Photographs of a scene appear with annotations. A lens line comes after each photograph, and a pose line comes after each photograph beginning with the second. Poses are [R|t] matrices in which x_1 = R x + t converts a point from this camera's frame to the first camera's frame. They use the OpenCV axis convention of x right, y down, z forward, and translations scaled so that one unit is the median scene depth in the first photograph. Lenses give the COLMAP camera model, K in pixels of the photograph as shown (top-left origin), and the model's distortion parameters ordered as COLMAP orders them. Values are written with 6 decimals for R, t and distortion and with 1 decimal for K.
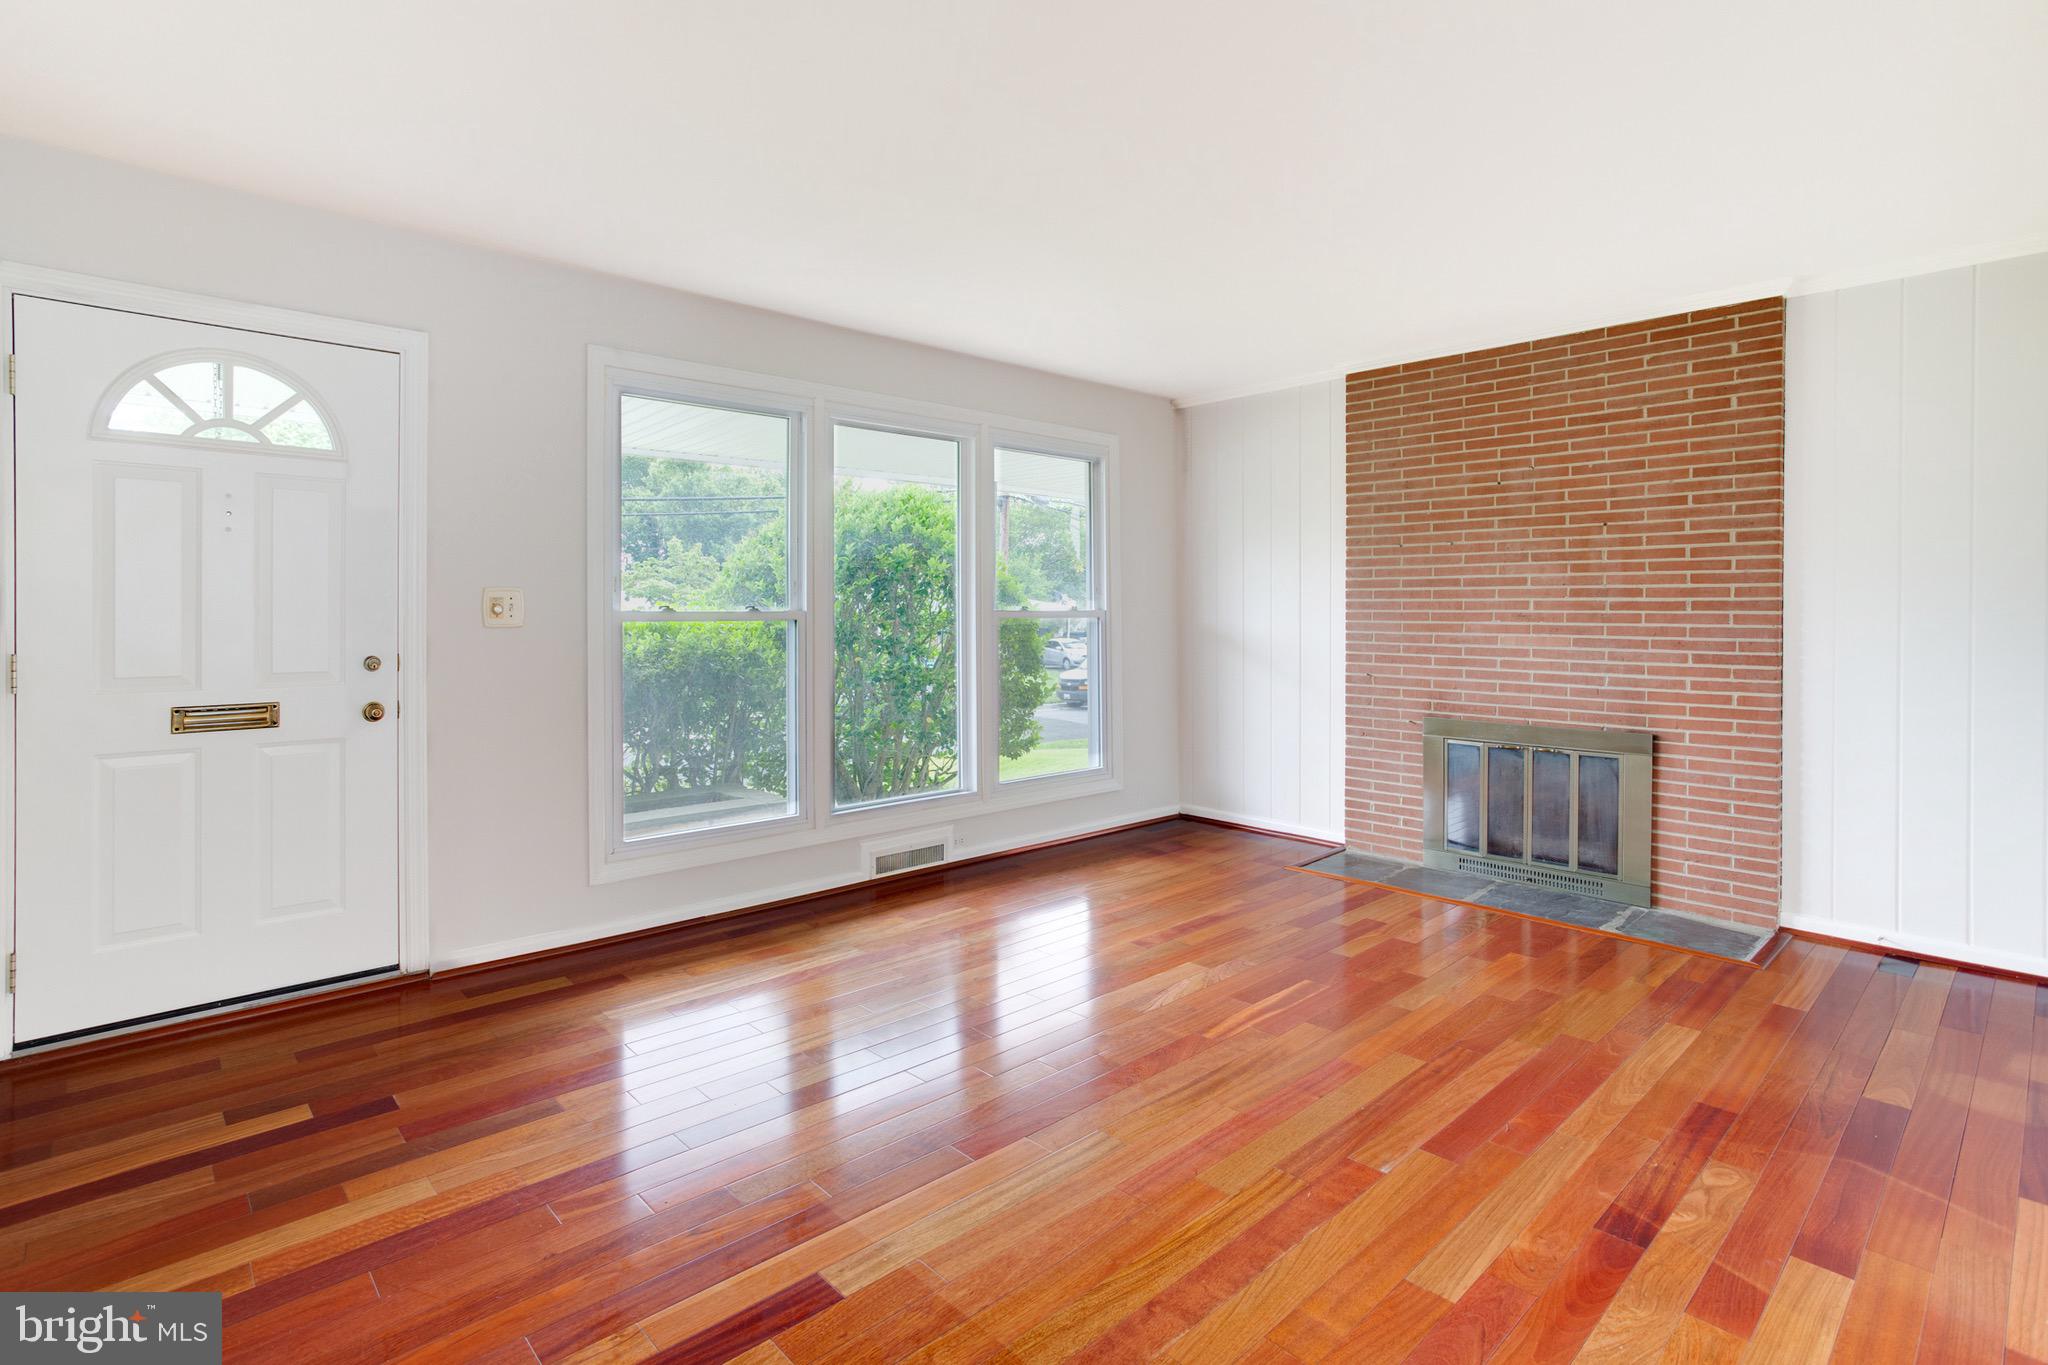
lens RADIAL K [[1032.4, 0, 1018.5], [0, 1032.4, 604.0], [0, 0, 1]] dist [-0.024903, 0.001085]
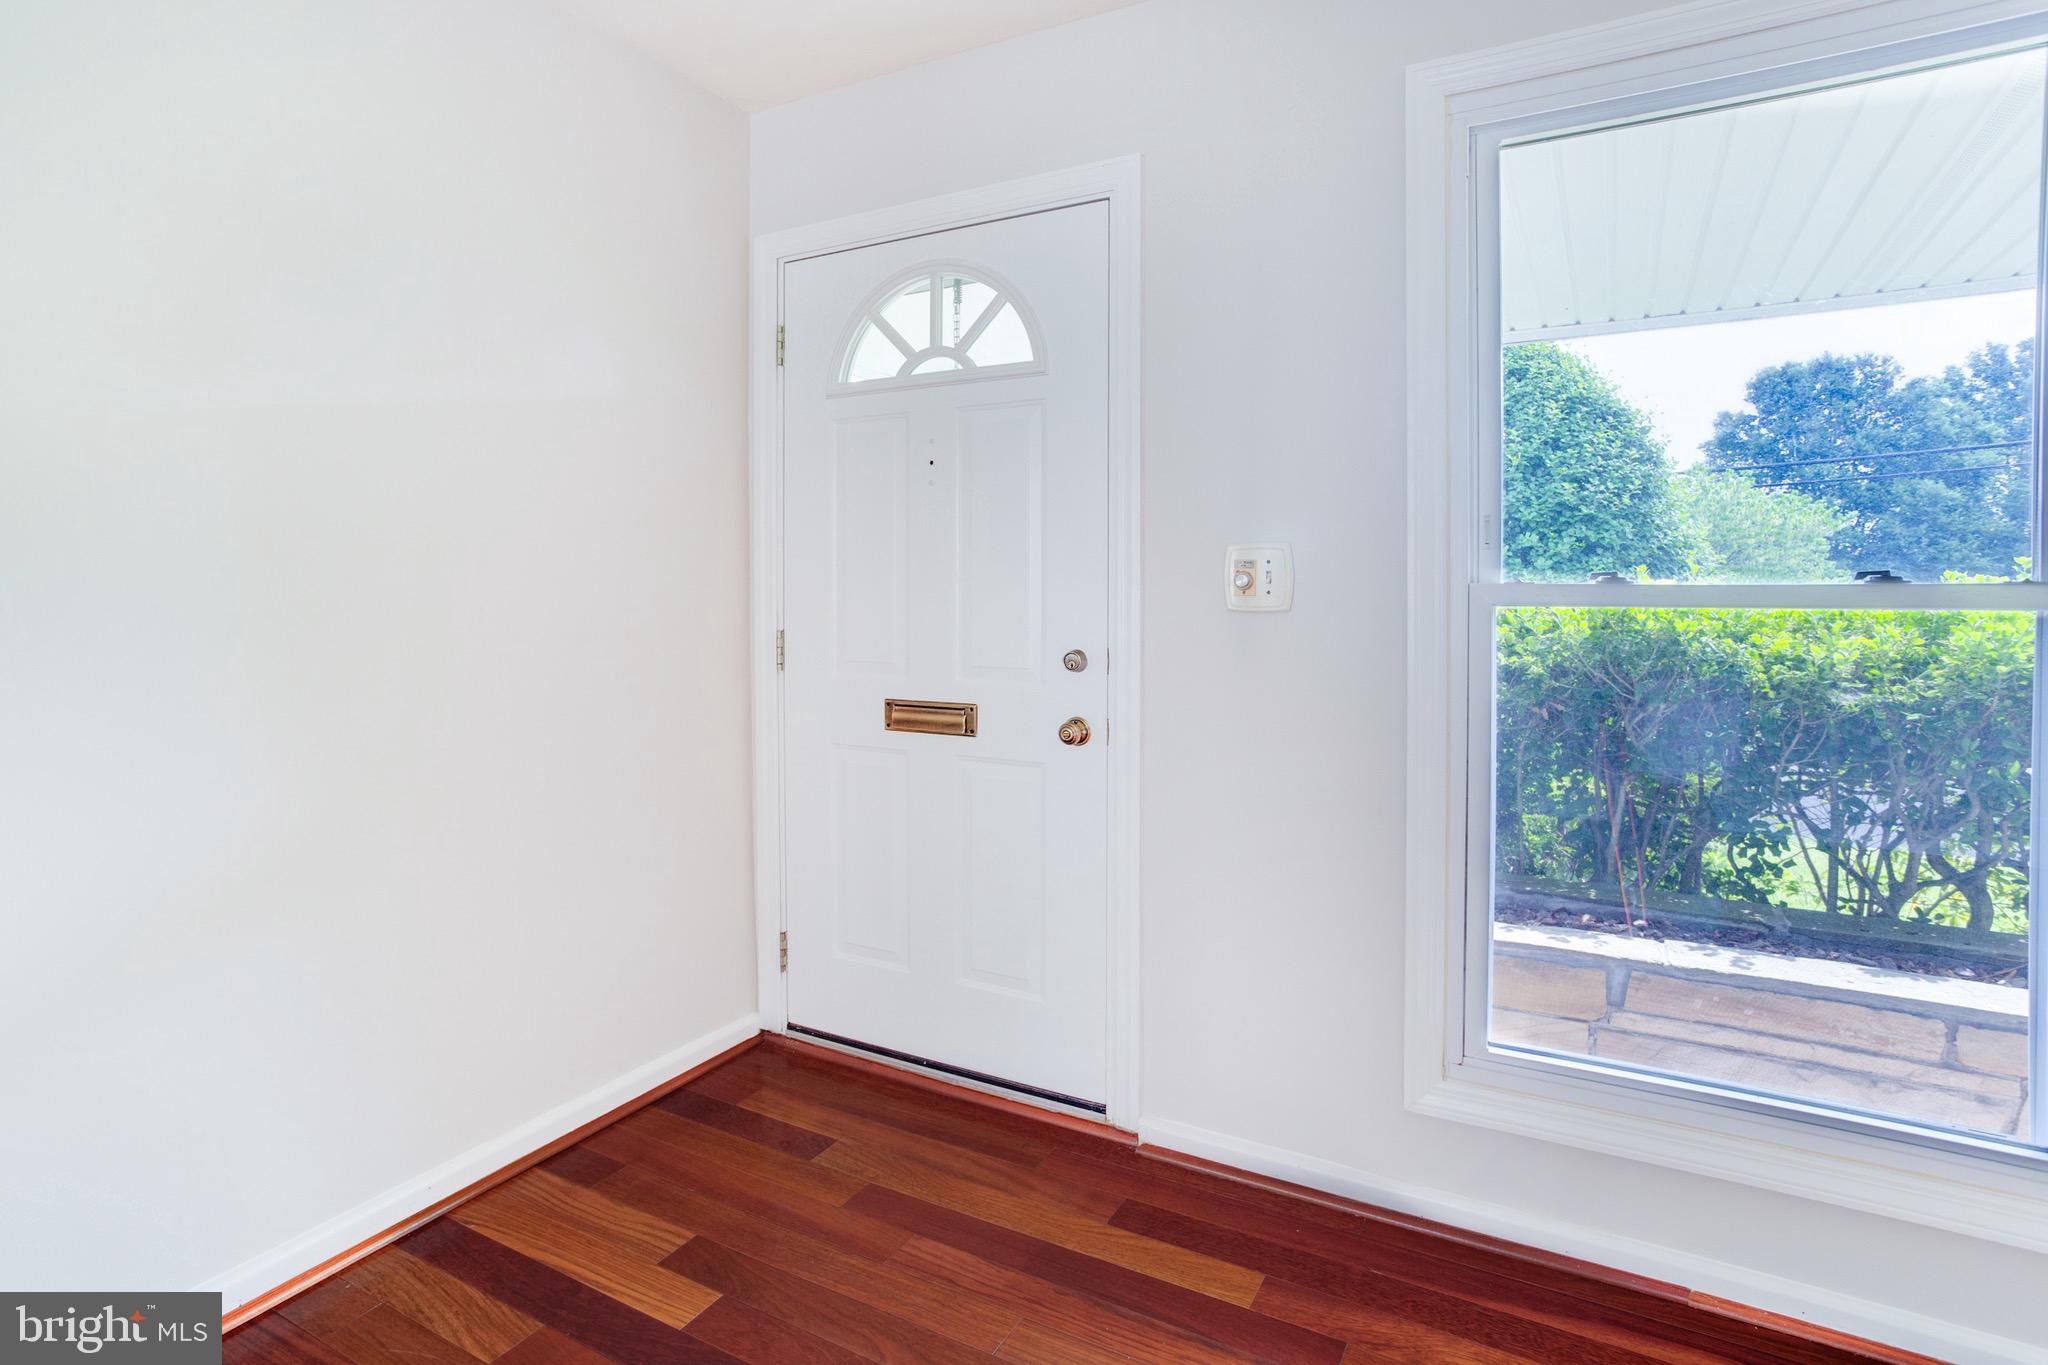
lens RADIAL K [[981.2, 0, 1017.7], [0, 981.2, 607.1], [0, 0, 1]] dist [-0.041752, 0.000211]
pose [[0.311322, 0.009435, -0.950258, -0.019343], [0.004180, 0.999927, 0.011297, 0.015911], [0.950295, -0.007489, 0.311260, 0.812890]]
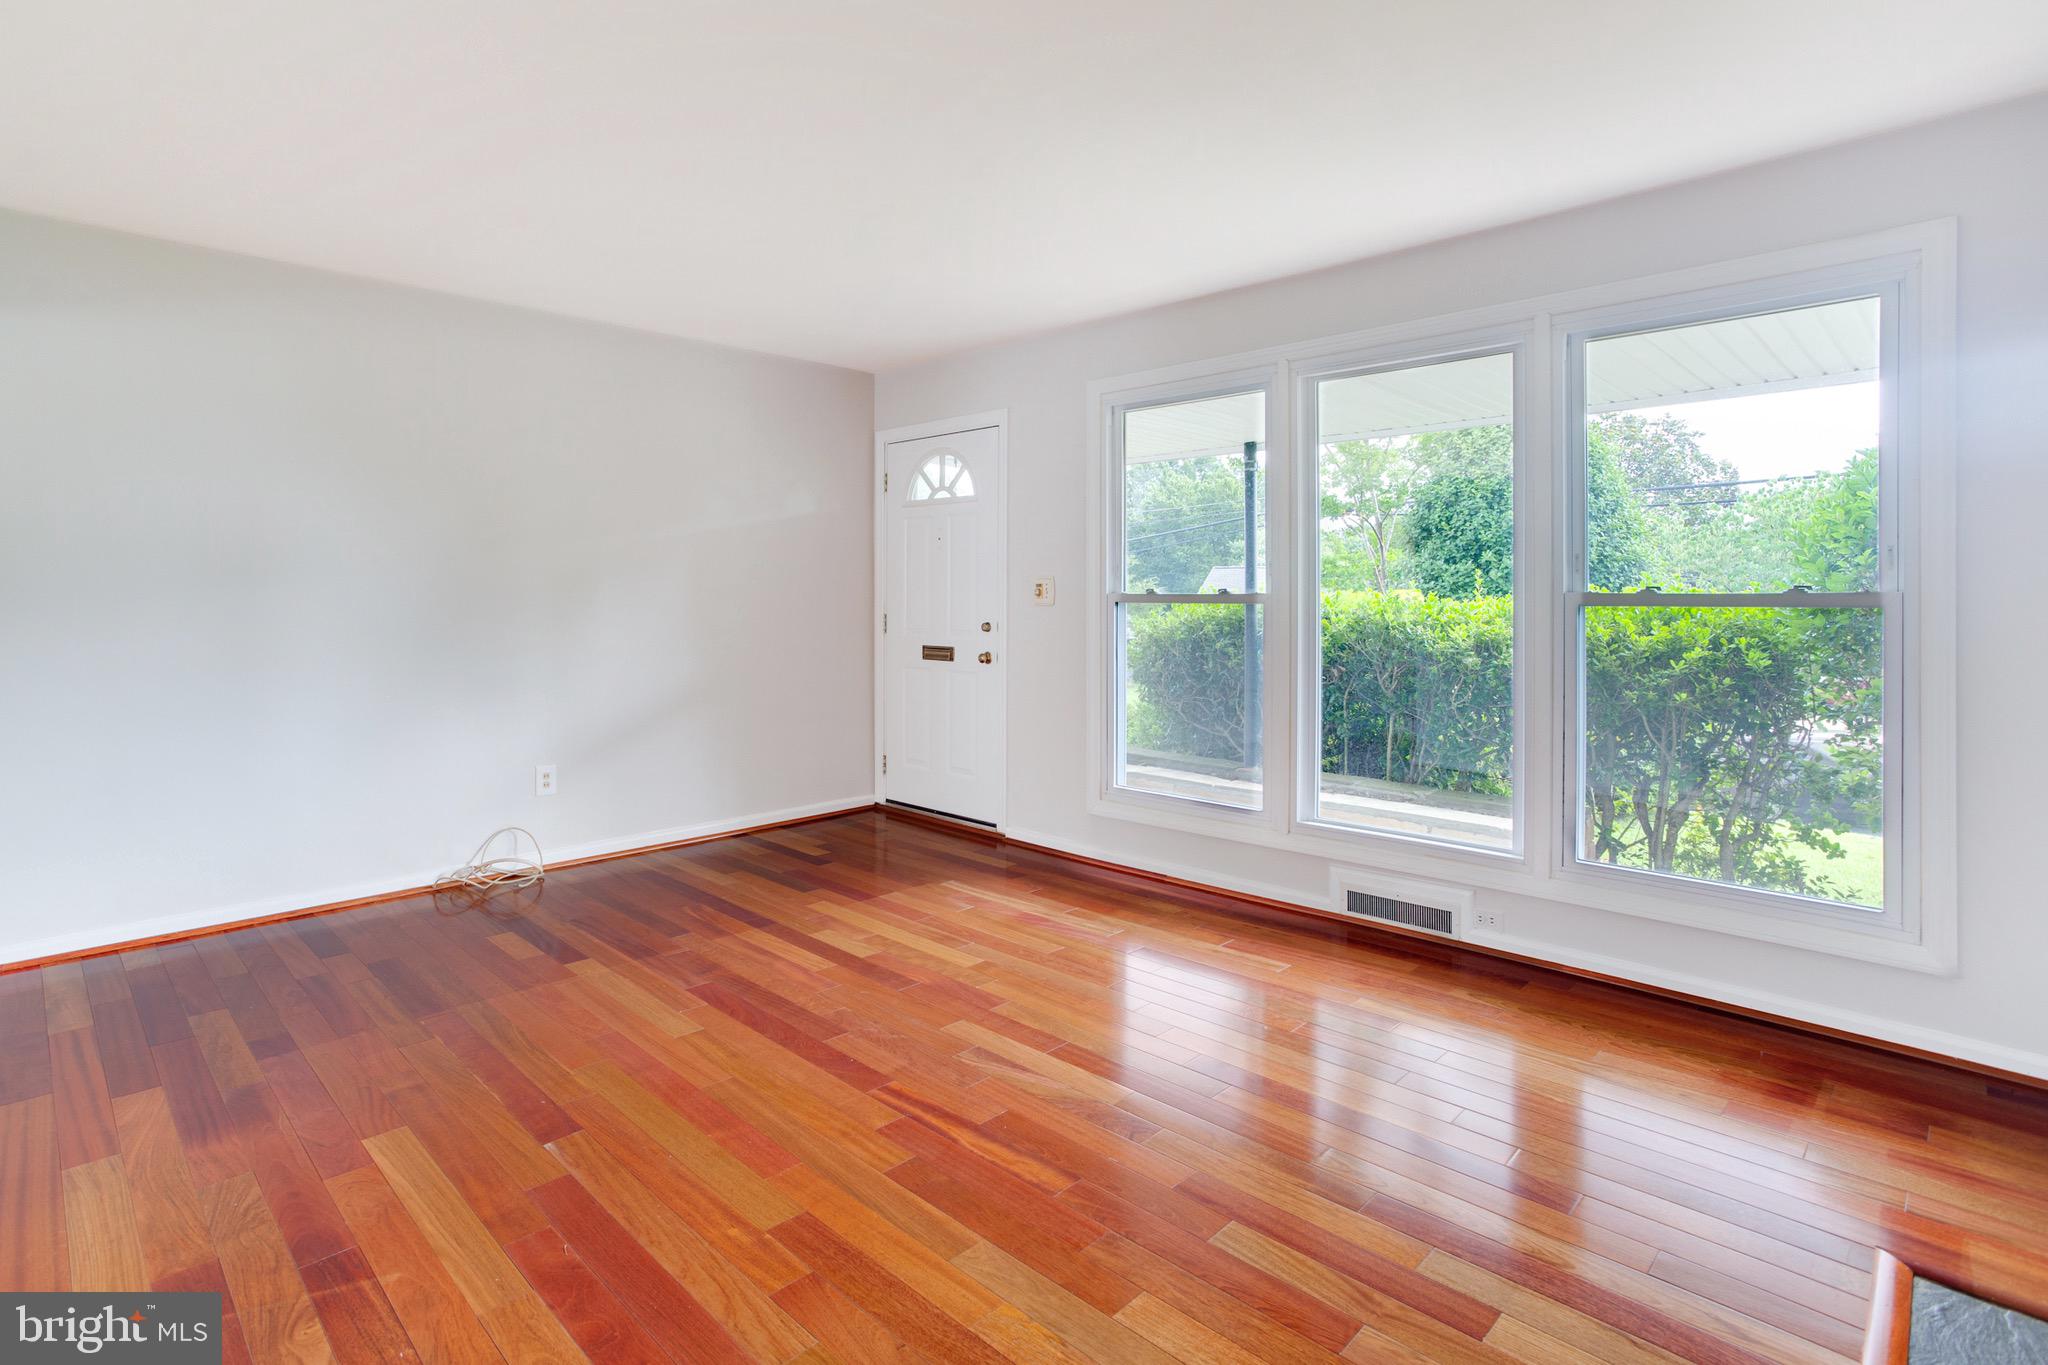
lens RADIAL K [[1032.4, 0, 1018.5], [0, 1032.4, 604.0], [0, 0, 1]] dist [-0.024903, 0.001085]
pose [[0.021202, 0.005366, -0.999761, 1.029813], [0.003377, 0.999980, 0.005439, 0.015512], [0.999770, -0.003491, 0.021183, 1.087569]]
